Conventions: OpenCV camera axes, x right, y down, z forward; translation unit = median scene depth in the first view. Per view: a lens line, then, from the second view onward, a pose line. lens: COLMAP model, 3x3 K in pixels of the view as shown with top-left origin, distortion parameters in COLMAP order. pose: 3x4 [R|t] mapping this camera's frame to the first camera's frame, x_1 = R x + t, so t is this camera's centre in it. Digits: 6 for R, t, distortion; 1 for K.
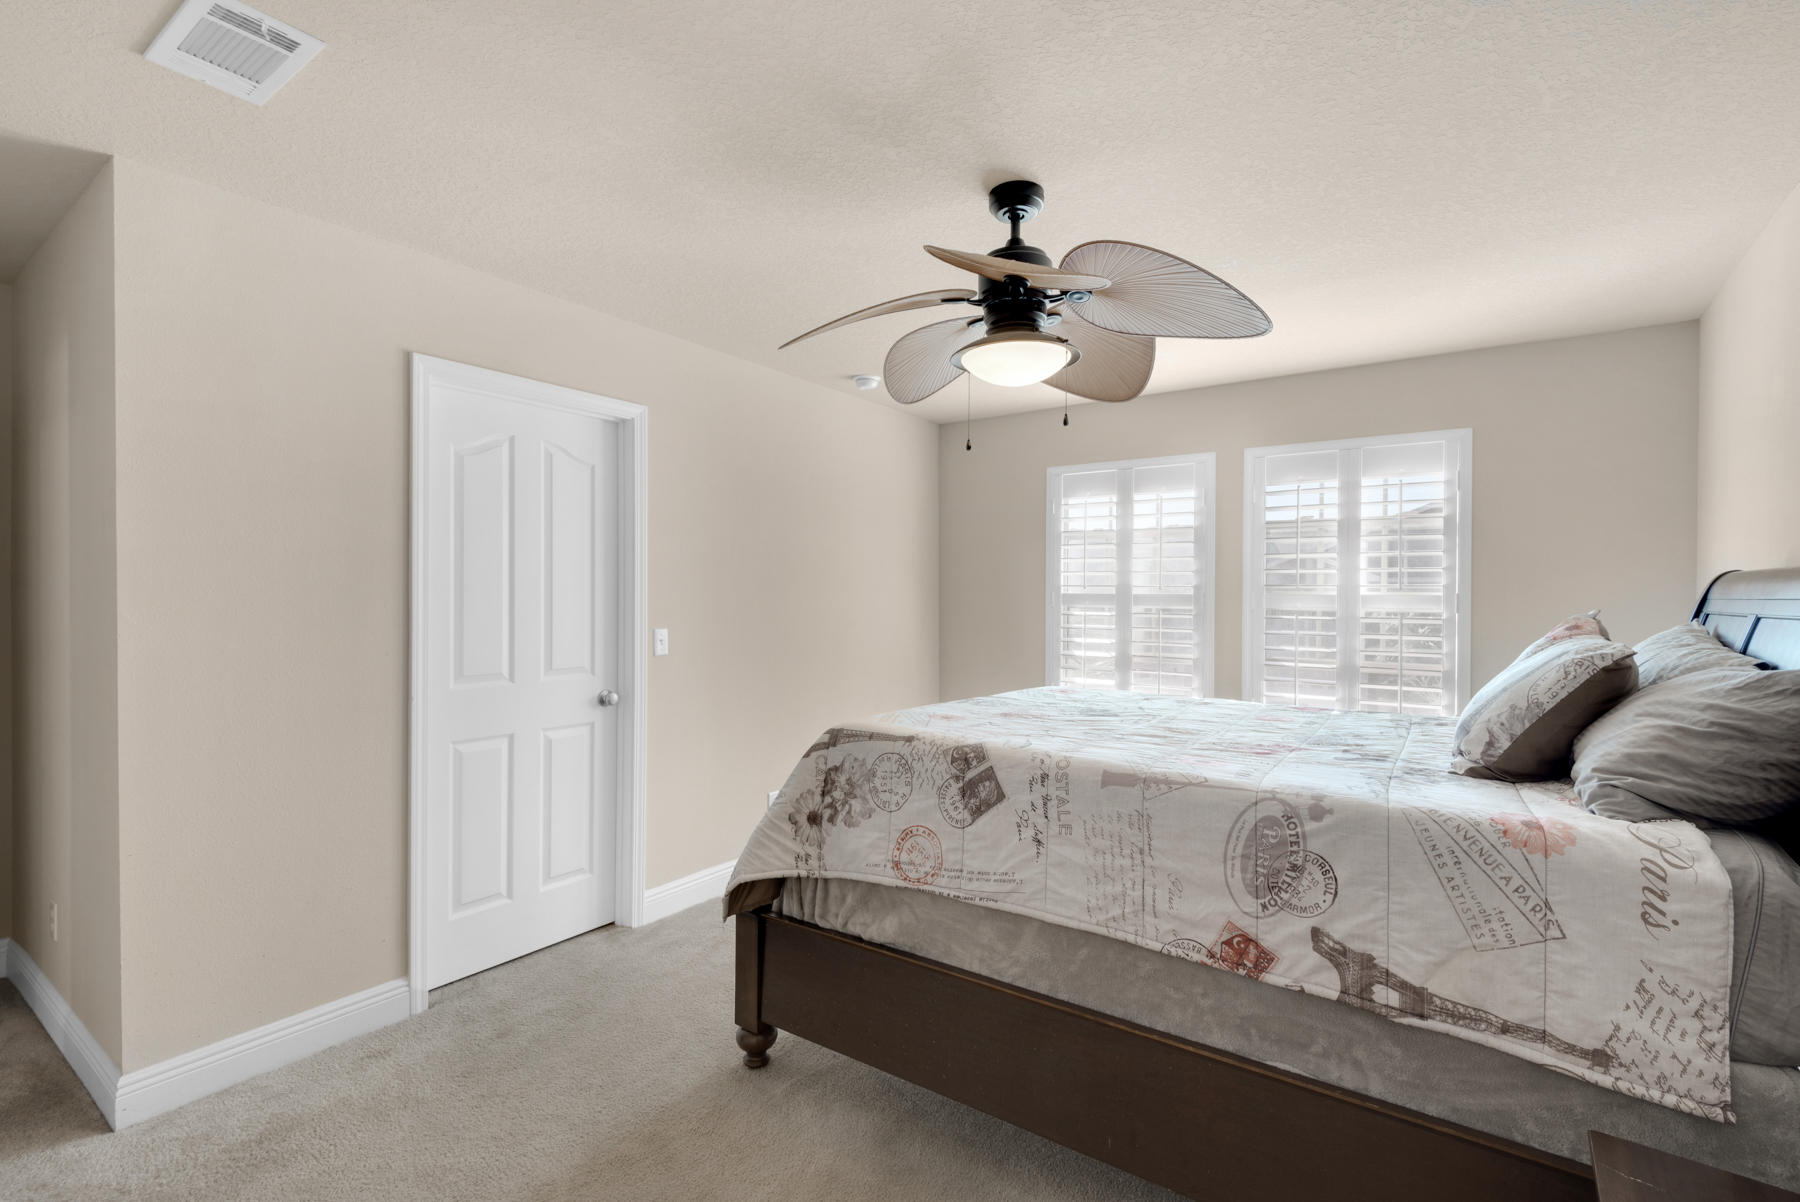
lens RADIAL K [[817.0, 0, 900.9], [0, 817.0, 596.9], [0, 0, 1]] dist [-0.000217, -0.000902]
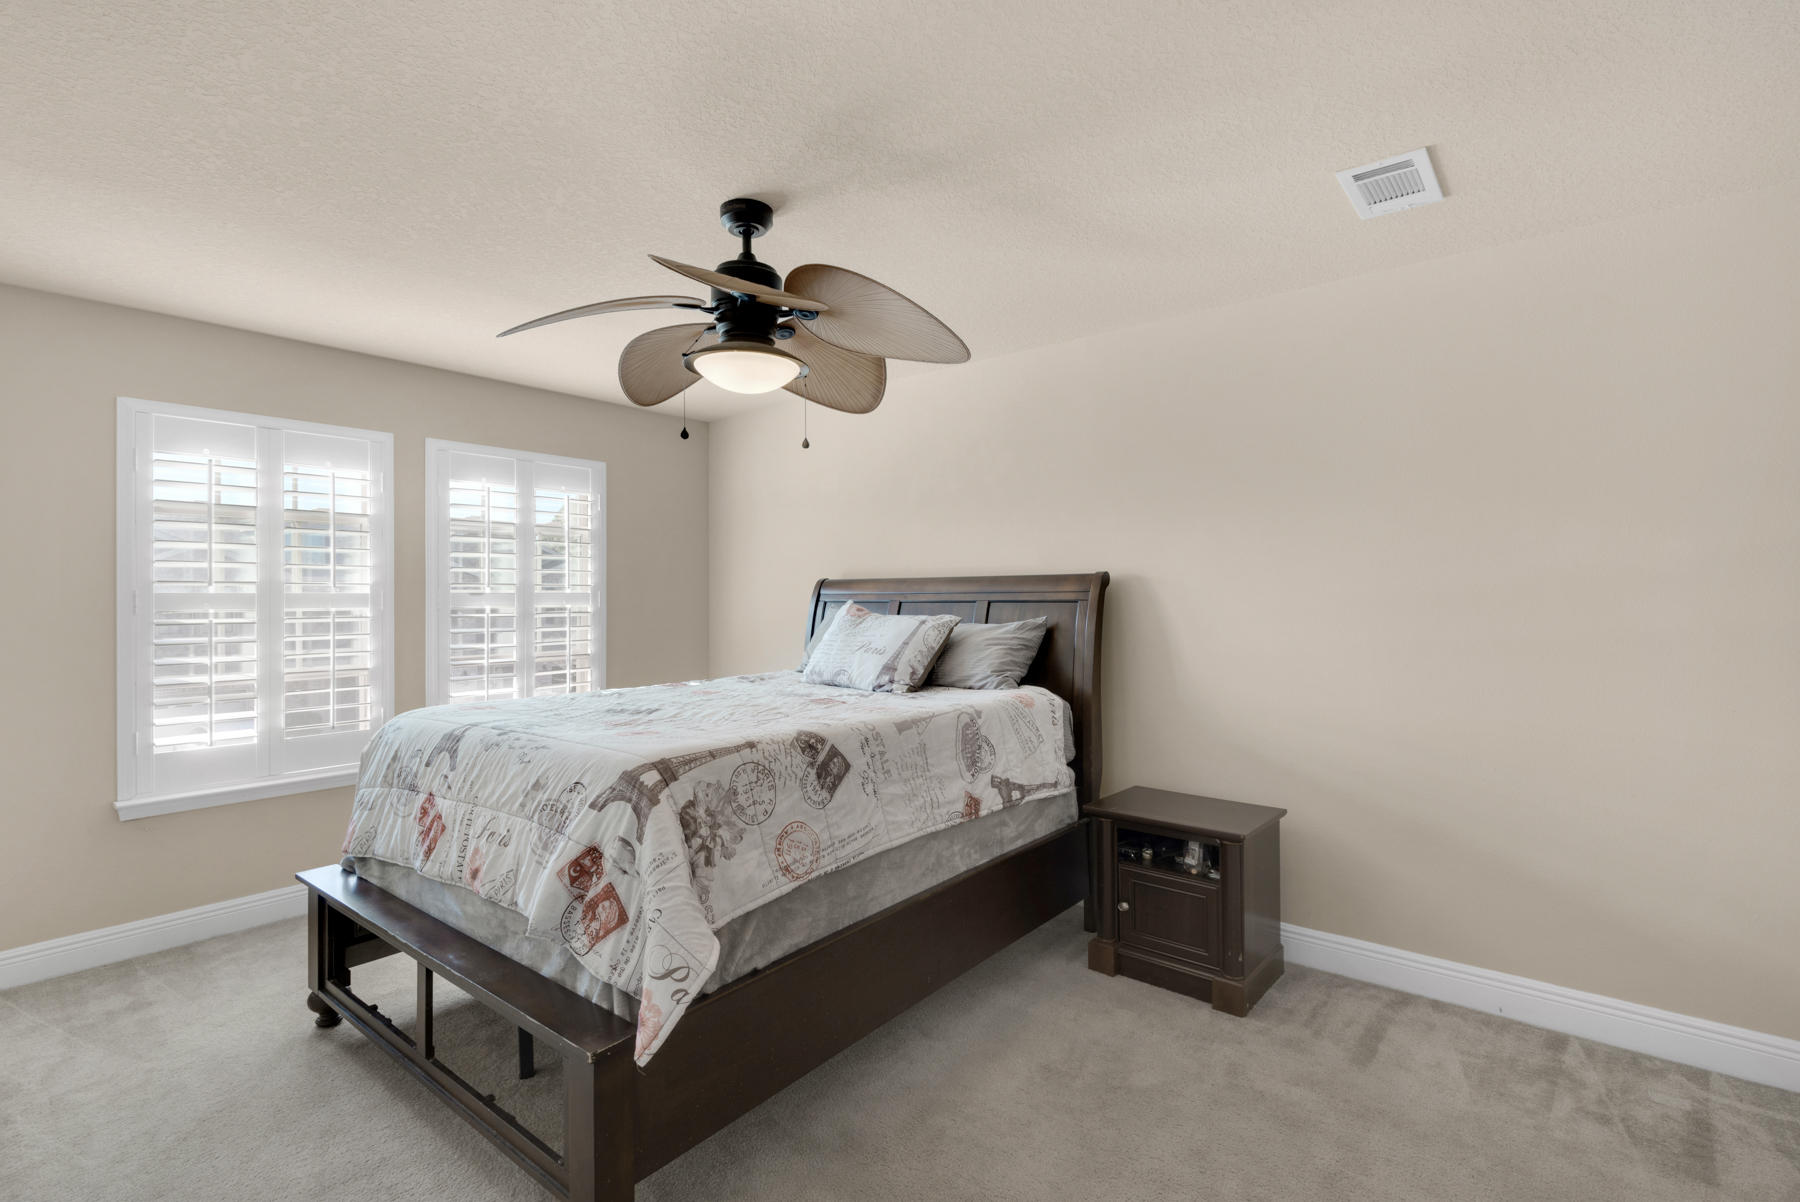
lens RADIAL K [[817.0, 0, 900.9], [0, 817.0, 596.9], [0, 0, 1]] dist [-0.000217, -0.000902]
pose [[0.066435, -0.008588, 0.997754, -0.987471], [0.006897, 0.999943, 0.008148, -0.005584], [-0.997767, 0.006340, 0.066490, 0.811272]]
